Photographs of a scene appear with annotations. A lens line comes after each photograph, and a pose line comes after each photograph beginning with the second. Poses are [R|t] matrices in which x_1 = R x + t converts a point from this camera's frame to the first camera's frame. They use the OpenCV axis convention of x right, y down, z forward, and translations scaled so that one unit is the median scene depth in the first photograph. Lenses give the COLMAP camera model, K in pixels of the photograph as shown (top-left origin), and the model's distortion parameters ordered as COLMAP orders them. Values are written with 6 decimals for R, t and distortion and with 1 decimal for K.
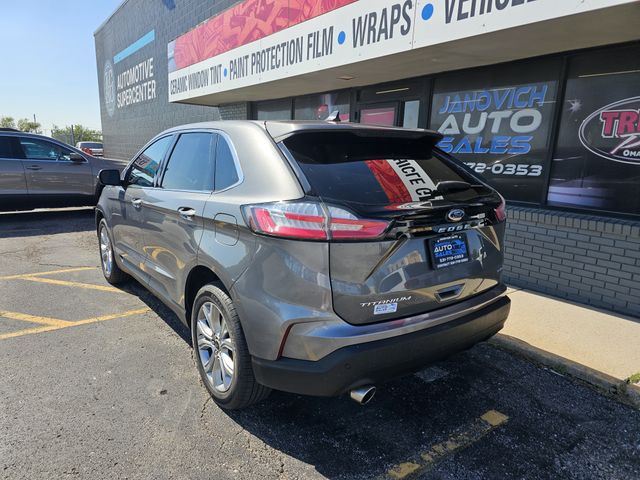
lens RADIAL K [[430.7, 0, 310.7], [0, 430.7, 244.1], [0, 0, 1]] dist [0.051186, -0.046682]
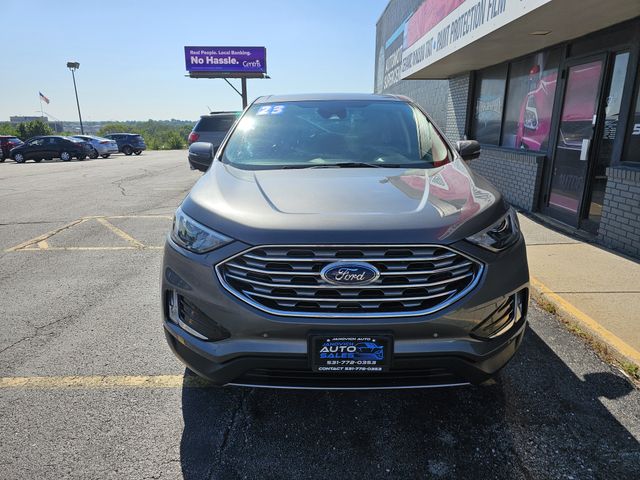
lens RADIAL K [[430.7, 0, 313.9], [0, 430.7, 235.0], [0, 0, 1]] dist [0.051186, -0.046682]
pose [[0.813054, 0.114973, -0.570723, 0.331638], [-0.099008, 0.993332, 0.059061, 0.030366], [0.573708, 0.008486, 0.819016, -0.006004]]
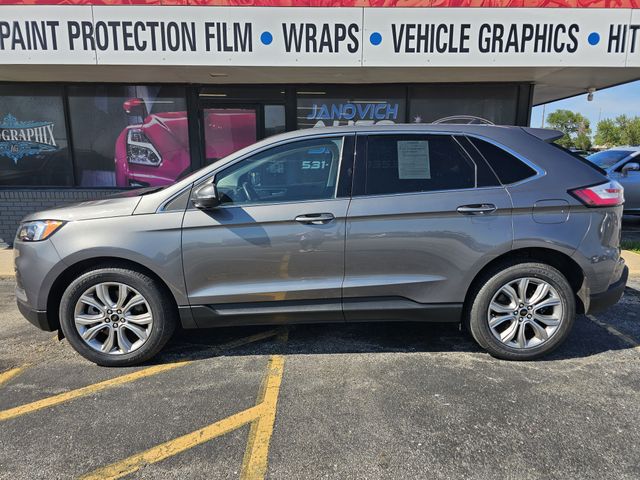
lens RADIAL K [[430.7, 0, 321.0], [0, 430.7, 244.2], [0, 0, 1]] dist [0.051186, -0.046682]
pose [[0.566273, -0.188055, 0.802478, -0.771293], [0.189196, 0.977283, 0.095512, -0.091280], [-0.802209, 0.097739, 0.588988, 0.378850]]
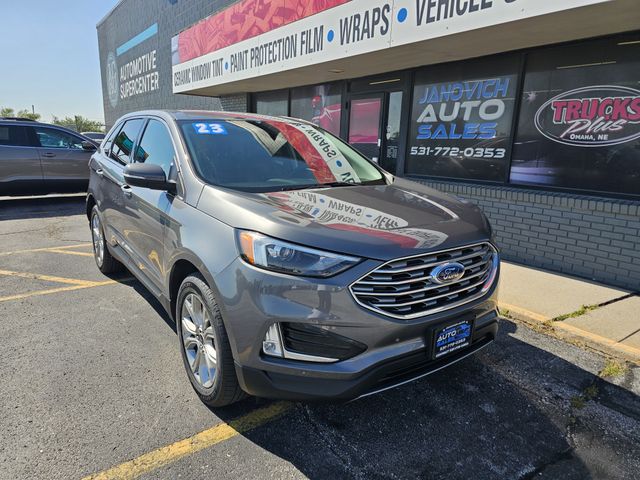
lens RADIAL K [[430.7, 0, 314.3], [0, 430.7, 239.7], [0, 0, 1]] dist [0.051186, -0.046682]
pose [[0.999970, -0.004957, 0.006026, 0.020520], [0.004889, 0.999924, 0.011309, 0.040922], [-0.006082, -0.011279, 0.999918, -0.134641]]
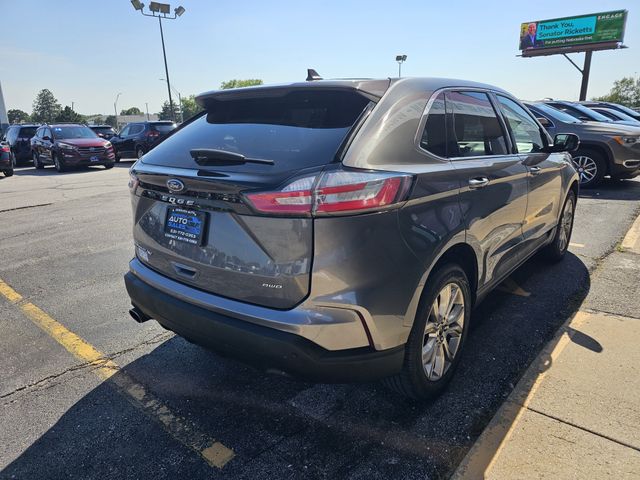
lens RADIAL K [[430.7, 0, 318.7], [0, 430.7, 238.9], [0, 0, 1]] dist [0.051186, -0.046682]
pose [[0.243500, 0.238015, -0.940243, 0.579308], [-0.177559, 0.963978, 0.198040, -0.086686], [0.953510, 0.118726, 0.276990, 0.472506]]
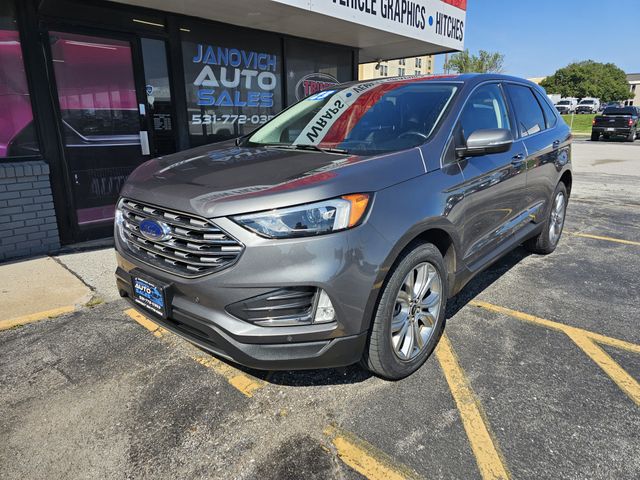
lens RADIAL K [[430.7, 0, 322.6], [0, 430.7, 234.2], [0, 0, 1]] dist [0.051186, -0.046682]
pose [[-0.232786, -0.272945, 0.933441, -0.856746], [0.202598, 0.925141, 0.321043, -0.234596], [-0.951191, 0.263847, -0.160062, 1.138478]]
